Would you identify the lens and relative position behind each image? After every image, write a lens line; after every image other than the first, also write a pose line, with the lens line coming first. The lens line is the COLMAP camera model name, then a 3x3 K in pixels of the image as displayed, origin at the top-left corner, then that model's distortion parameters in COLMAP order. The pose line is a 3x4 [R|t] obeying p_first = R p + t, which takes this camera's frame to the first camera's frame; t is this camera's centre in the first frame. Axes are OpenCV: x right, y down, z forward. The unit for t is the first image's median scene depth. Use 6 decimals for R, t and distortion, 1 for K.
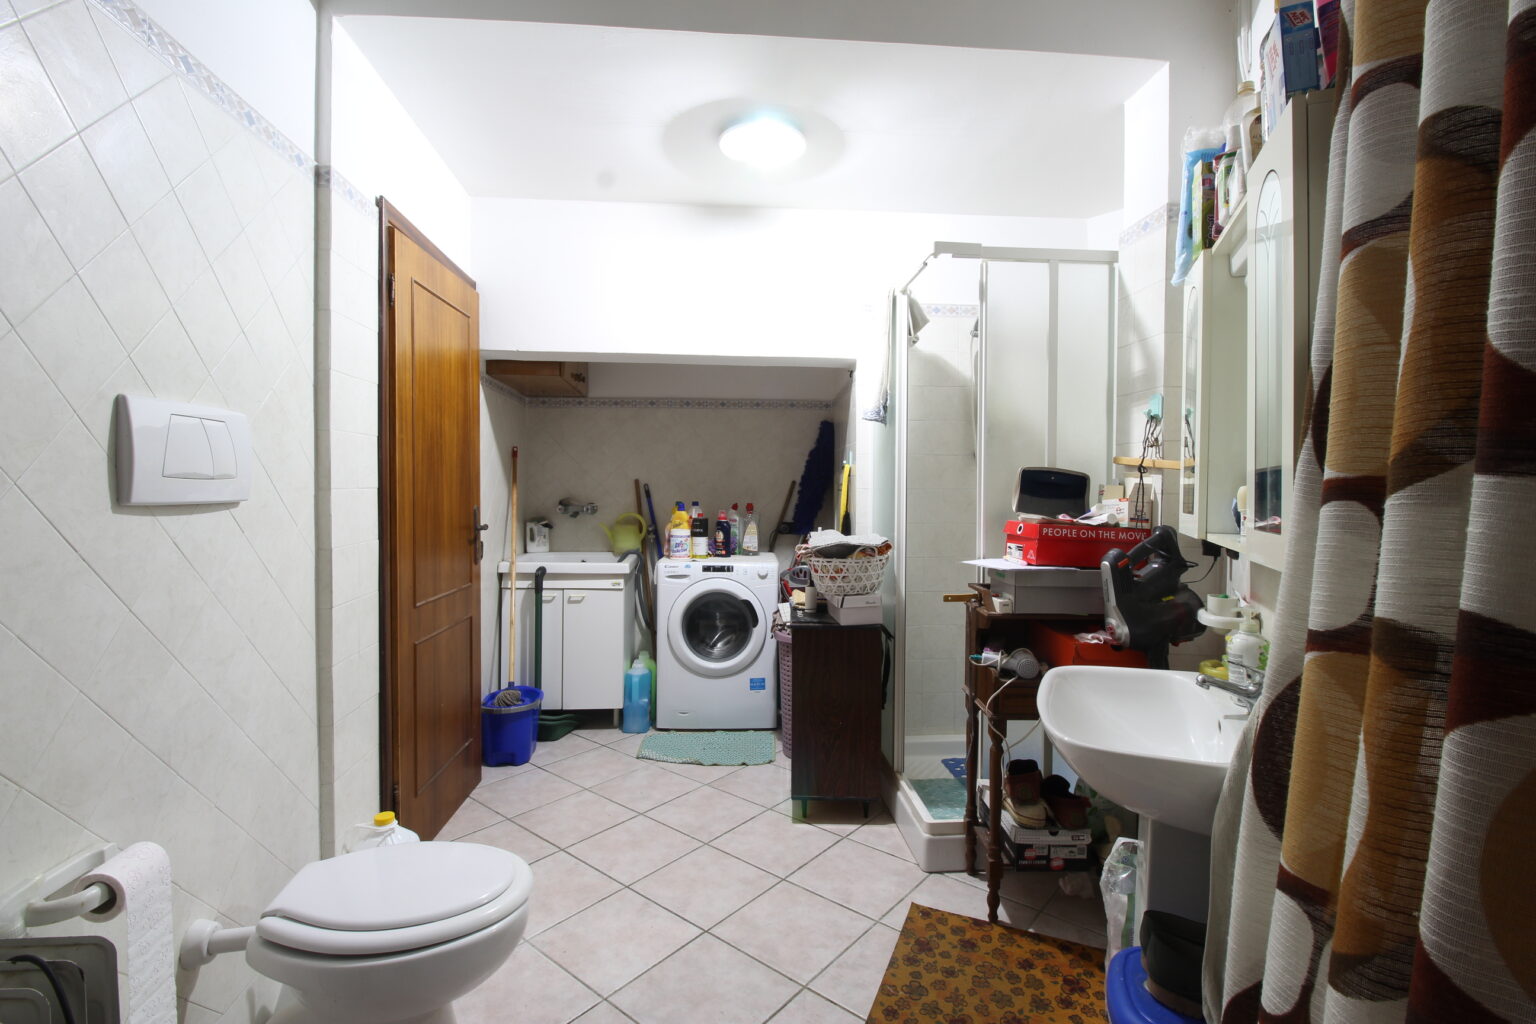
lens RADIAL K [[709.6, 0, 775.3], [0, 709.6, 499.0], [0, 0, 1]] dist [0.003059, -0.014082]
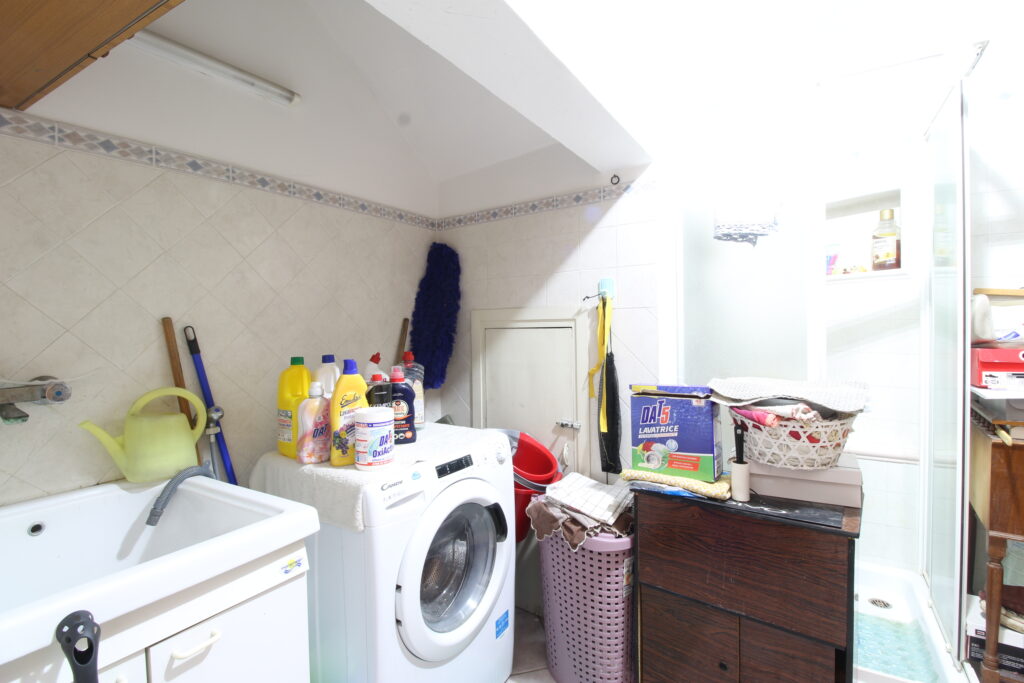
lens RADIAL K [[473.0, 0, 516.9], [0, 473.0, 332.8], [0, 0, 1]] dist [0.003059, -0.014082]
pose [[0.592955, -0.031557, 0.804617, -0.311556], [0.036801, 0.999250, 0.012070, -0.012347], [-0.804394, 0.022454, 0.593672, 0.622255]]
